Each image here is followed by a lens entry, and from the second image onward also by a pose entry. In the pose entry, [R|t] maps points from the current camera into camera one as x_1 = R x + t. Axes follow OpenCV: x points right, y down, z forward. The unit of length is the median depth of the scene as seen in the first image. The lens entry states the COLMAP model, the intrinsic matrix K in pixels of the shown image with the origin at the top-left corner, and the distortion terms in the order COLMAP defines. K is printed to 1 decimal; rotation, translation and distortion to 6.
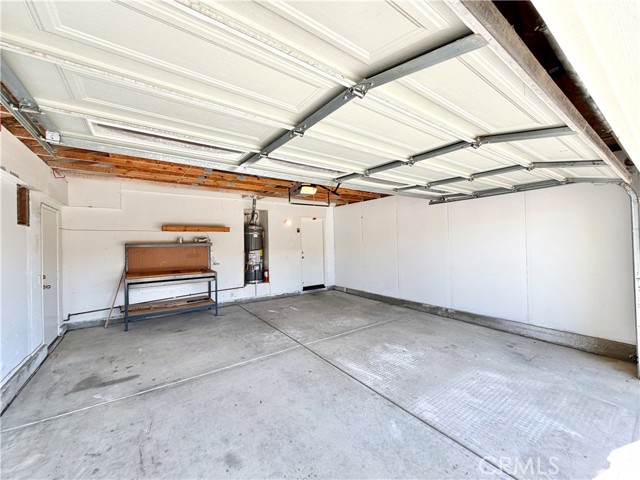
lens RADIAL K [[256.6, 0, 320.4], [0, 256.6, 240.8], [0, 0, 1]] dist [-0.001913, 0.000421]
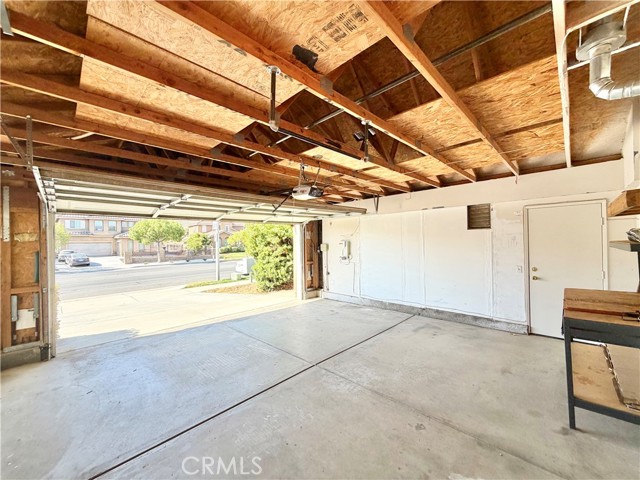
lens RADIAL K [[256.6, 0, 321.6], [0, 256.6, 242.2], [0, 0, 1]] dist [-0.001913, 0.000421]
pose [[-0.984015, 0.034731, -0.174668, 0.045616], [0.036890, 0.999278, -0.009125, -0.005393], [0.174225, -0.015423, -0.984585, 1.709419]]
